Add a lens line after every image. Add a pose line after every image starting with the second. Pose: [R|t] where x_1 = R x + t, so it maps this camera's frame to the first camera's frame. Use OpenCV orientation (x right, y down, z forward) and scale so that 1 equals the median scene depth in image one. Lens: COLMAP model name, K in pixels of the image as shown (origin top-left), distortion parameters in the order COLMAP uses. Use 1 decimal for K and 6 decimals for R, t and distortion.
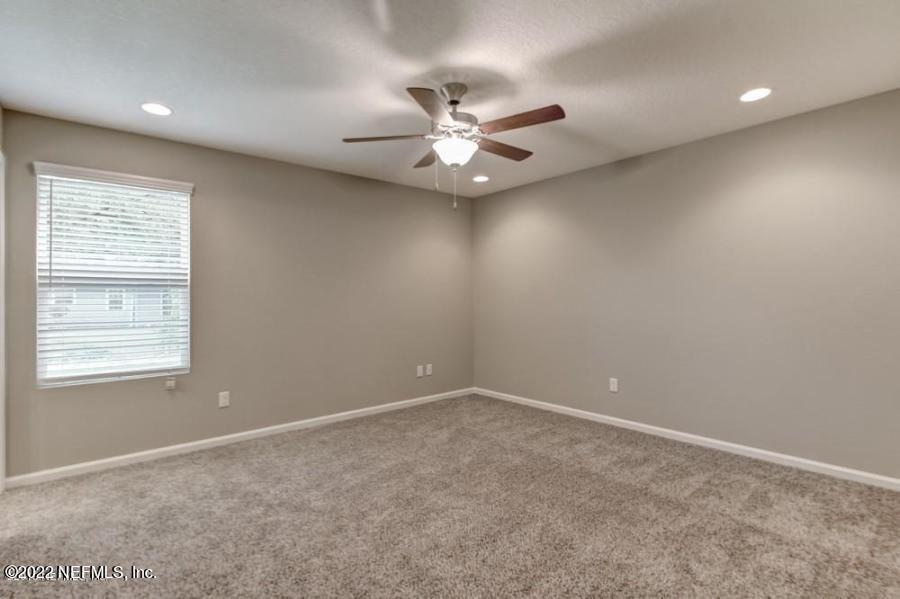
lens RADIAL K [[411.5, 0, 450.0], [0, 411.5, 299.5], [0, 0, 1]] dist [-0.002905, -0.000215]
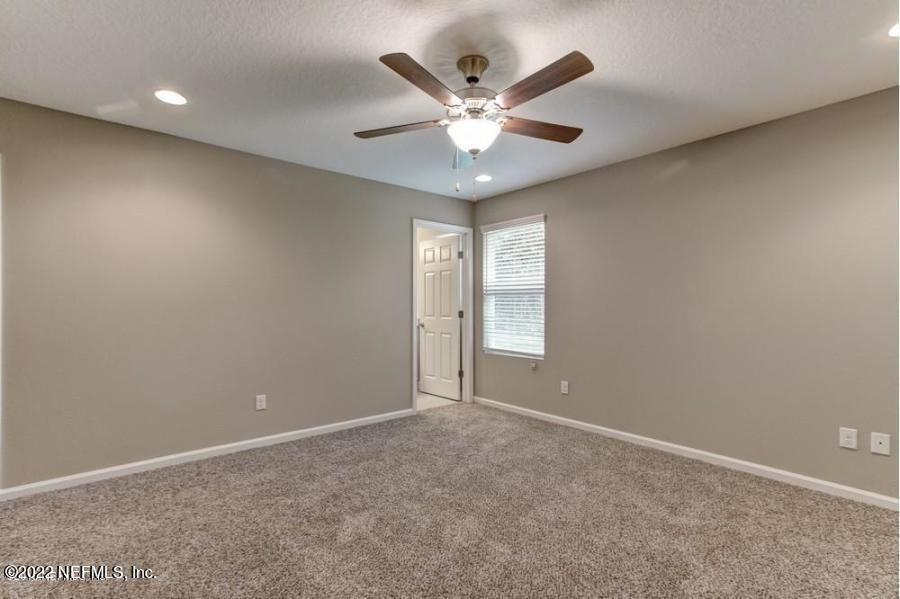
lens RADIAL K [[410.4, 0, 450.7], [0, 410.4, 314.6], [0, 0, 1]] dist [-0.000922, 0.000004]
pose [[0.026540, 0.033345, -0.999091, 0.763312], [-0.003101, 0.999441, 0.033274, -0.007047], [0.999643, 0.002216, 0.026628, 0.790236]]
